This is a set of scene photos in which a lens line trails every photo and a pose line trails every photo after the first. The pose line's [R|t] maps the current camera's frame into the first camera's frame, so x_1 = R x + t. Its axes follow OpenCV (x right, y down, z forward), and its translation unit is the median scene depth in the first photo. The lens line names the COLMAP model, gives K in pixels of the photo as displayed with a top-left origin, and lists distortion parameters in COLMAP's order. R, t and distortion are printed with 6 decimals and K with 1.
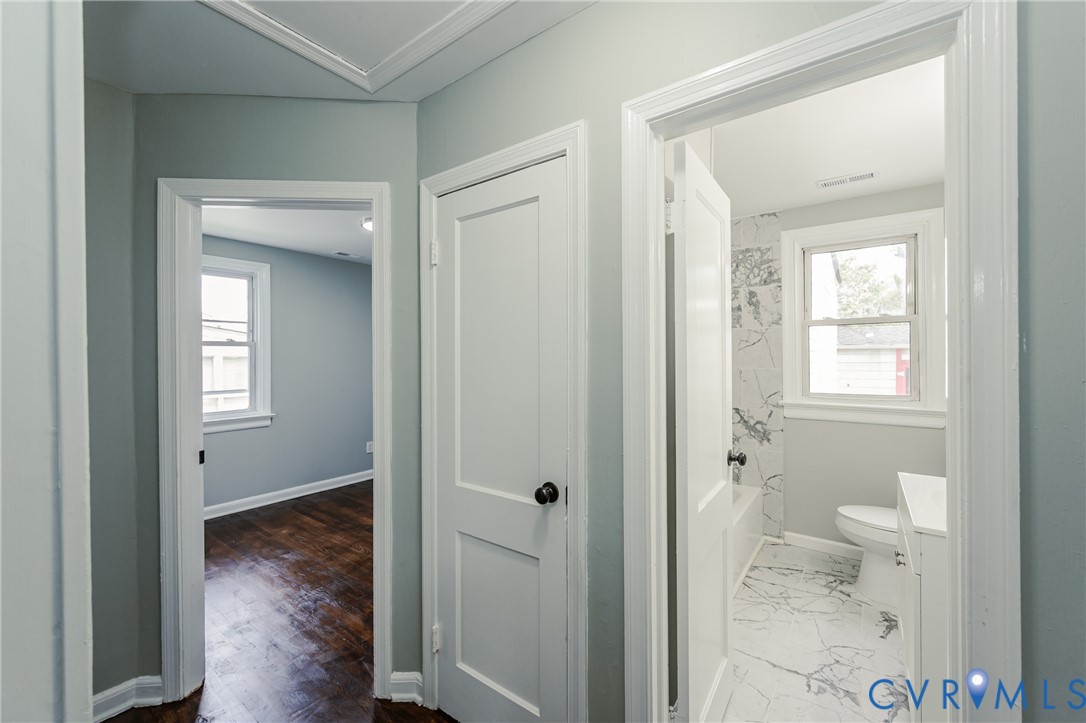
lens RADIAL K [[435.5, 0, 540.2], [0, 435.5, 357.2], [0, 0, 1]] dist [-0.000906, -0.000097]
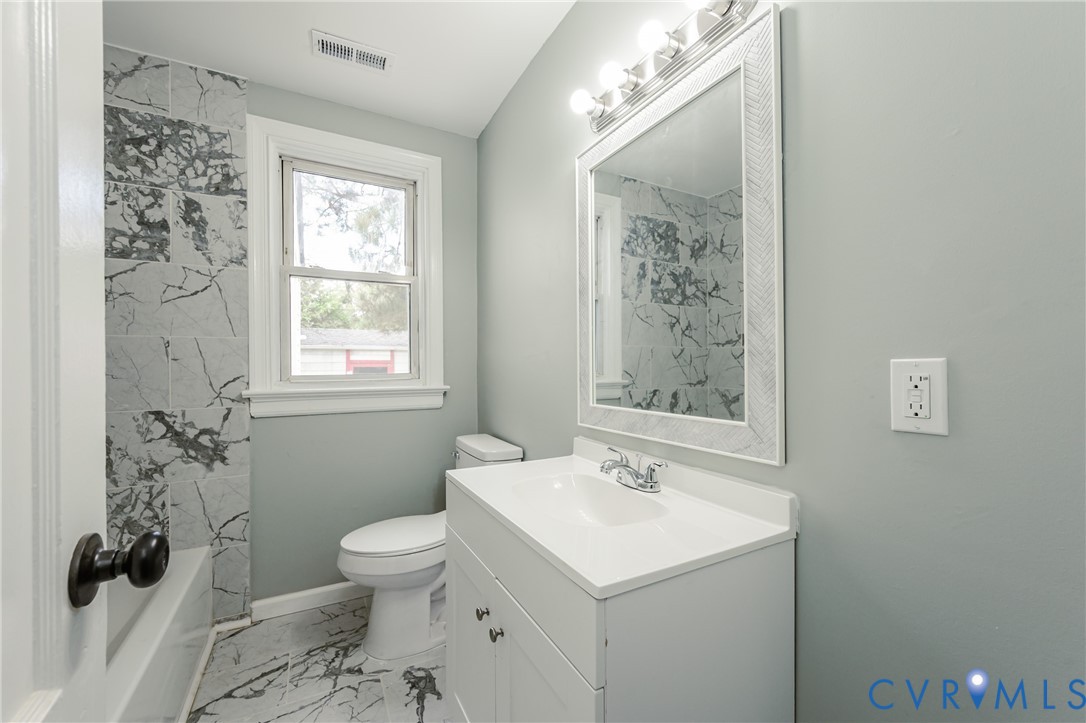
lens RADIAL K [[435.5, 0, 540.1], [0, 435.5, 363.1], [0, 0, 1]] dist [-0.001594, -0.000143]
pose [[0.427012, 0.002766, 0.904242, 0.176682], [0.002860, 0.999986, -0.004409, 0.064701], [-0.904241, 0.004469, 0.426999, 0.364419]]
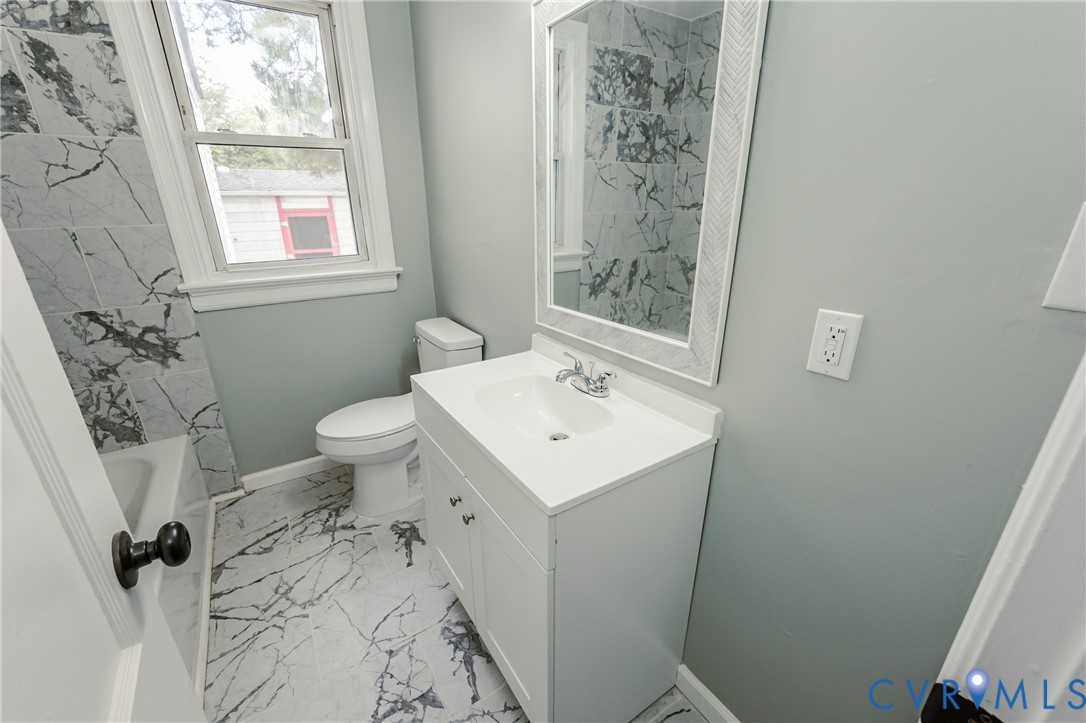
lens RADIAL K [[445.2, 0, 535.3], [0, 445.2, 368.0], [0, 0, 1]] dist [-0.001201, 0.000043]
pose [[0.353082, -0.326698, 0.876699, 0.170499], [0.009189, 0.938218, 0.345922, 0.005949], [-0.935547, -0.114083, 0.334270, 0.358529]]
